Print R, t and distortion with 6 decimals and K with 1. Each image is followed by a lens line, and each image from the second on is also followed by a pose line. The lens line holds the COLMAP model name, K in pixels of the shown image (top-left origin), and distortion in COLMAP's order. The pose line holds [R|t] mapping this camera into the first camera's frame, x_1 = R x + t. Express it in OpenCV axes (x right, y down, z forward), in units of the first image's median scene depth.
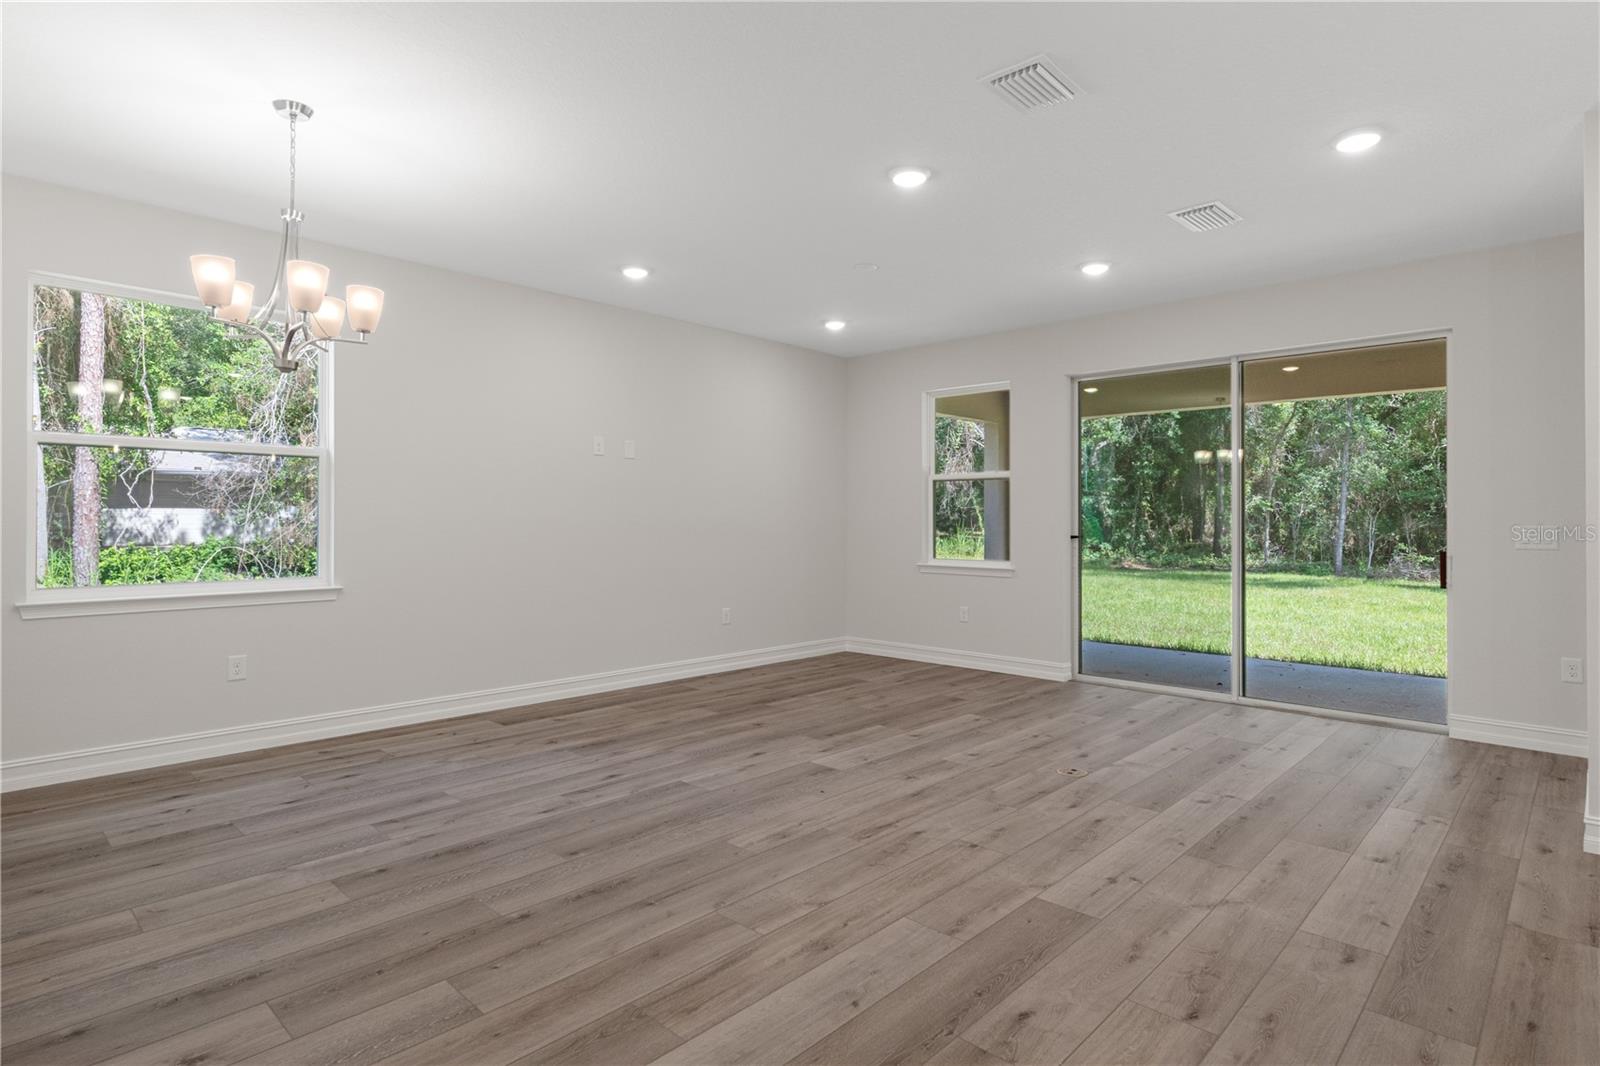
lens RADIAL K [[826.0, 0, 811.0], [0, 826.0, 516.8], [0, 0, 1]] dist [0.002329, -0.001110]
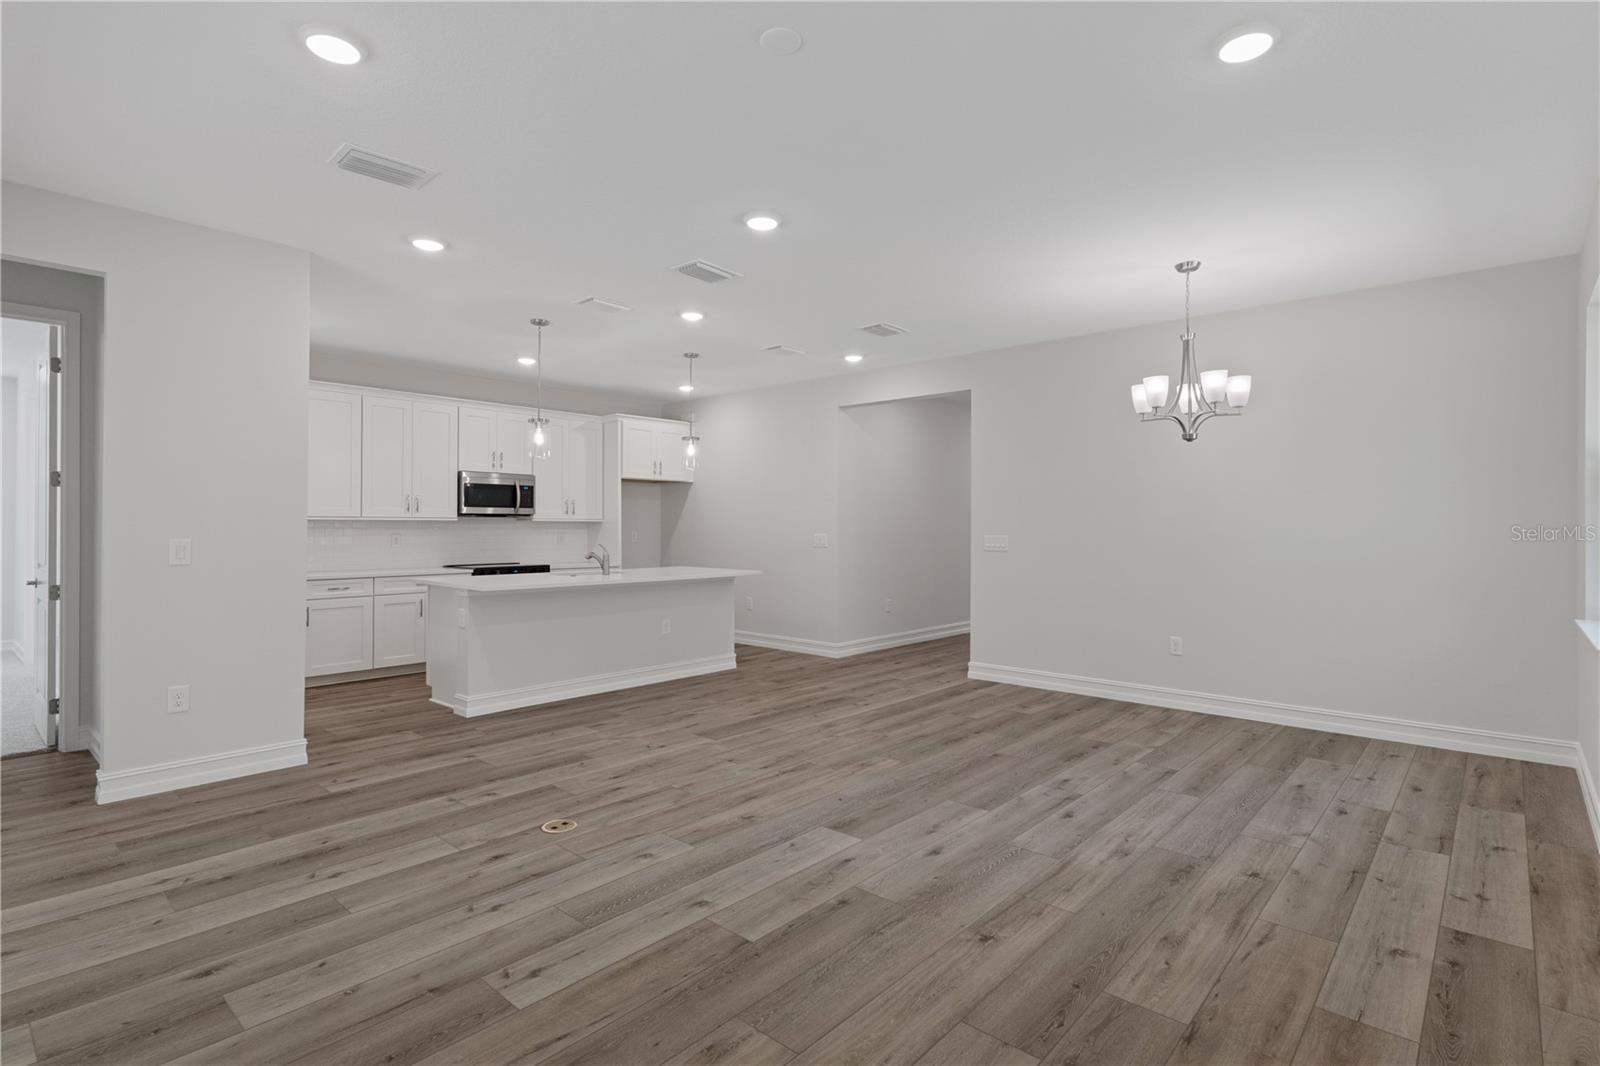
lens RADIAL K [[776.4, 0, 796.6], [0, 776.4, 526.9], [0, 0, 1]] dist [0.000081, 0.001597]
pose [[-0.999913, -0.005766, -0.011861, 0.083851], [-0.005703, 0.999969, -0.005402, -0.005569], [0.011892, -0.005334, -0.999915, 2.008058]]
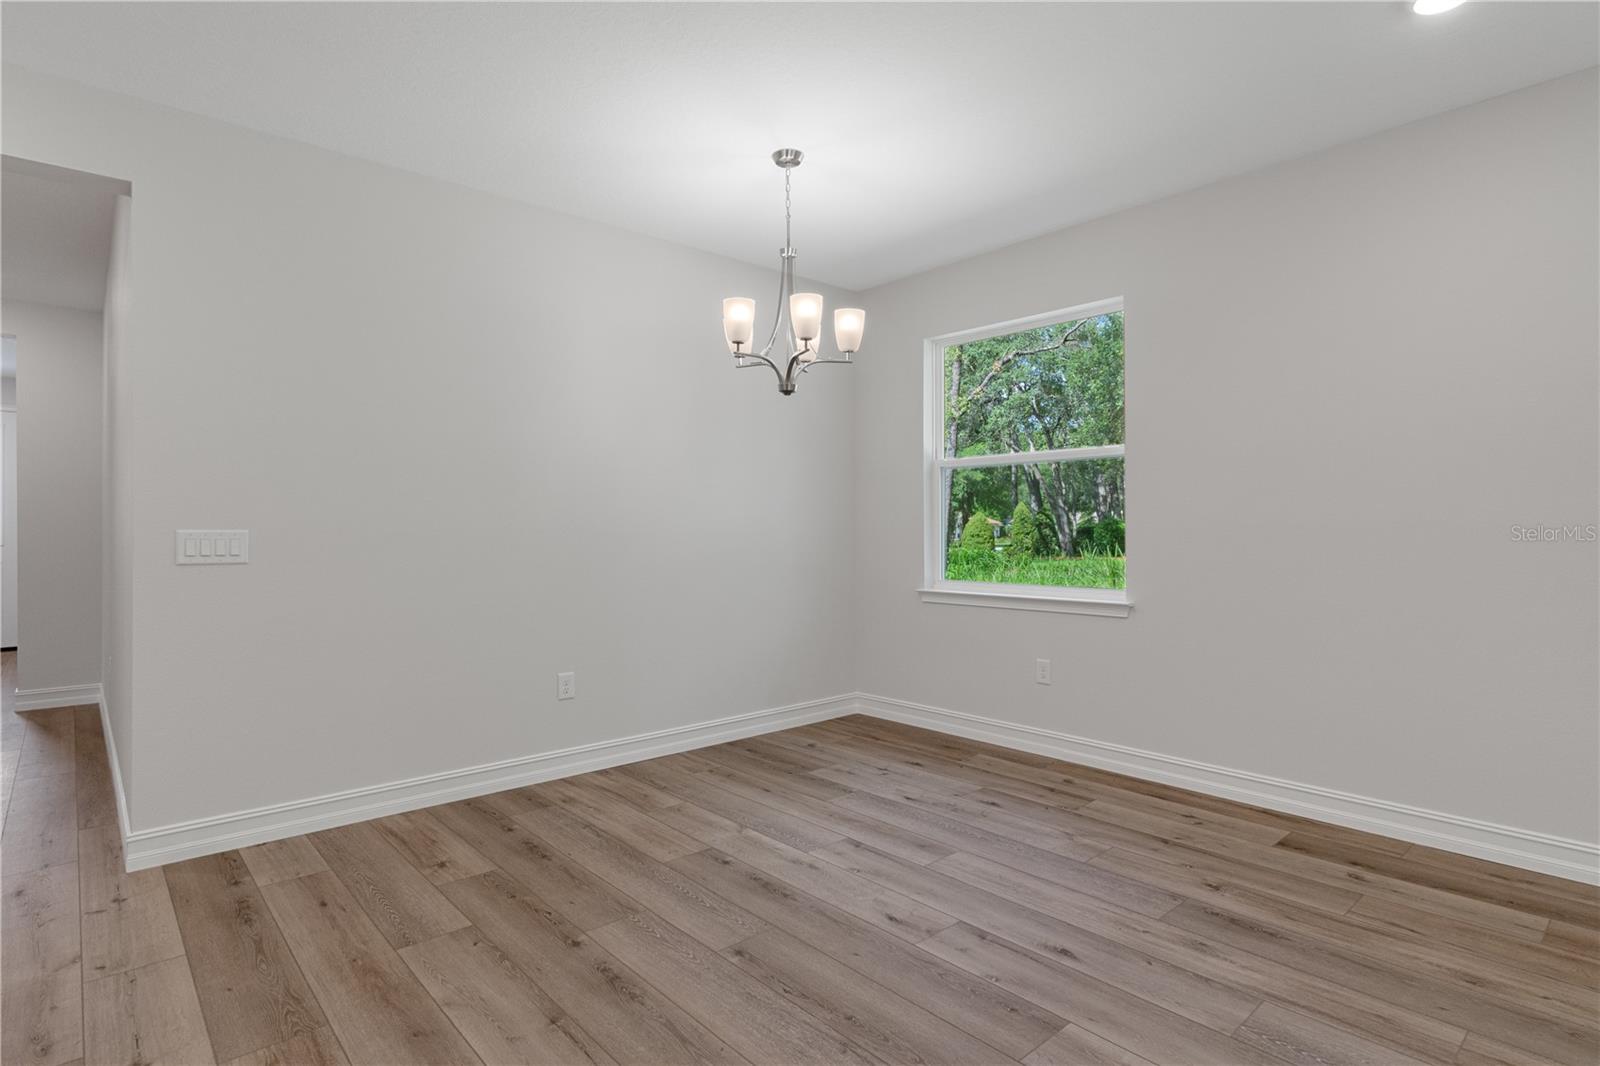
lens RADIAL K [[826.0, 0, 803.2], [0, 826.0, 521.5], [0, 0, 1]] dist [0.002329, -0.001110]
pose [[-0.089501, -0.011583, -0.995919, 0.396337], [0.009661, 0.999875, -0.012497, 0.011814], [0.995940, -0.010741, -0.089378, 0.932704]]
